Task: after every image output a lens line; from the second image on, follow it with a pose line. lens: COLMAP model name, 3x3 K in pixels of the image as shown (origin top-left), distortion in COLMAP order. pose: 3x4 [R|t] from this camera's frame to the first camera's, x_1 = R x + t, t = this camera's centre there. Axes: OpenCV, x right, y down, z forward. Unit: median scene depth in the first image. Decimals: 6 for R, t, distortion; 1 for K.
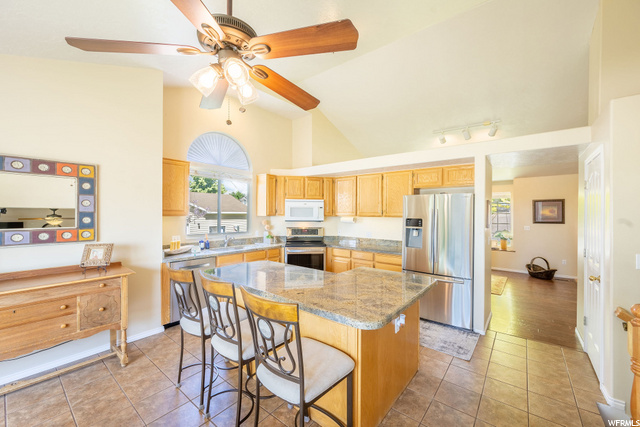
lens RADIAL K [[252.5, 0, 320.0], [0, 252.5, 213.5], [0, 0, 1]] dist [0.000506, 0.000059]
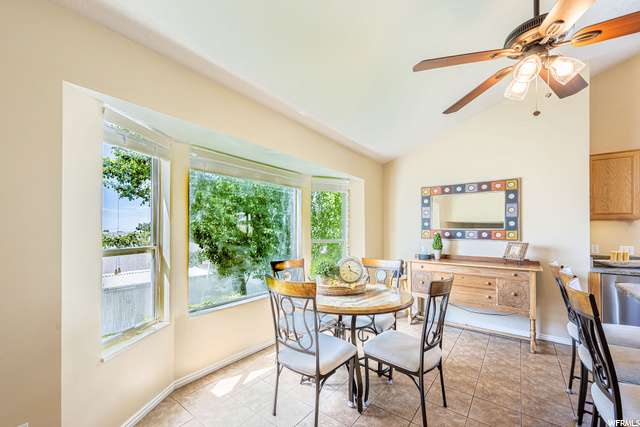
lens RADIAL K [[259.6, 0, 320.5], [0, 259.6, 228.1], [0, 0, 1]] dist [-0.000449, -0.000087]
pose [[0.016270, -0.009038, -0.999827, 0.360175], [-0.008570, 0.999921, -0.009178, 0.071634], [0.999831, 0.008718, 0.016192, 0.035035]]
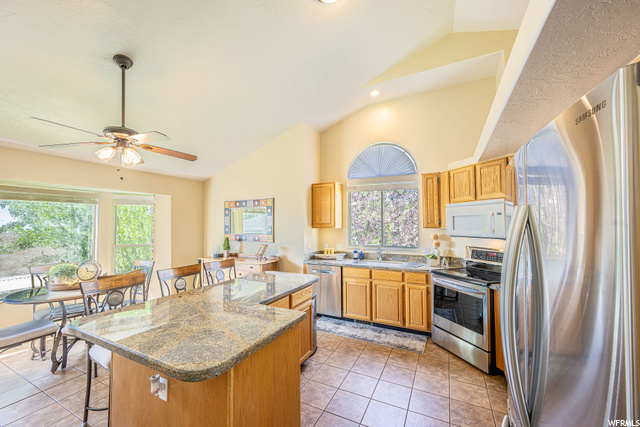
lens RADIAL K [[254.9, 0, 319.5], [0, 254.9, 215.2], [0, 0, 1]] dist [-0.000504, 0.000111]
pose [[0.211103, -0.045517, -0.976403, 0.915169], [0.004767, 0.998951, -0.045538, 0.006523], [0.977452, 0.004959, 0.211098, 1.009351]]
